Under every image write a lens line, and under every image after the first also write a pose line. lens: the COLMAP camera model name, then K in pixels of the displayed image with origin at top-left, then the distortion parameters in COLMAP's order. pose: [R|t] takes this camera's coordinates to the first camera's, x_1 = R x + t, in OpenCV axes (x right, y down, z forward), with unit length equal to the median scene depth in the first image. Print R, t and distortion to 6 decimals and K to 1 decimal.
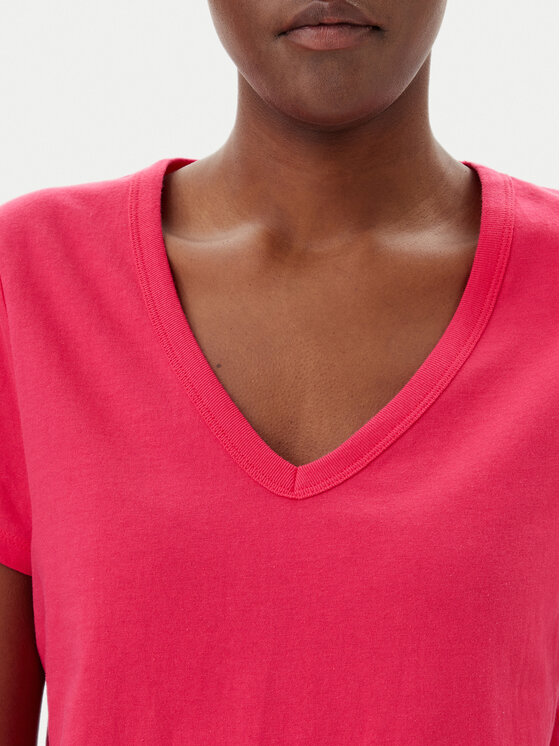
lens RADIAL K [[1166.5, 0, 280.0], [0, 1166.5, 373.0], [0, 0, 1]] dist [-0.000696, -0.005145]
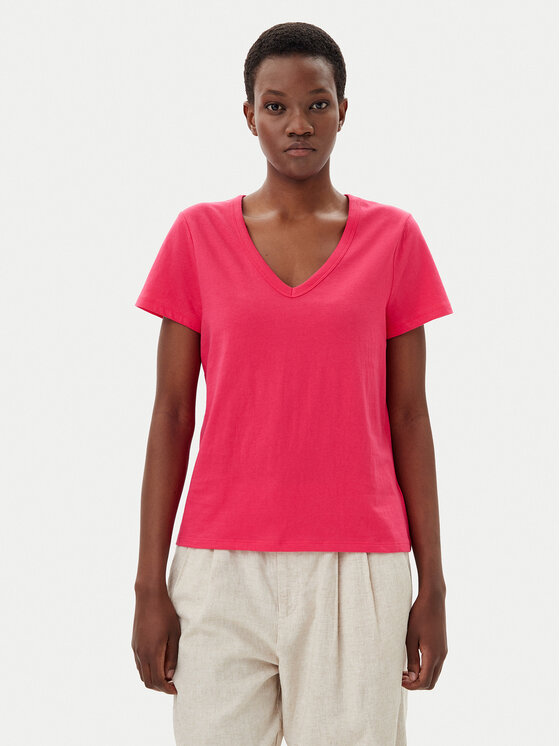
lens RADIAL K [[1049.8, 0, 280.0], [0, 1049.8, 373.0], [0, 0, 1]] dist [-0.143757, 0.002269]
pose [[0.993305, -0.031626, 0.111111, -0.338959], [0.028030, 0.999036, 0.033774, 0.212021], [-0.112072, -0.030434, 0.993234, -1.799675]]
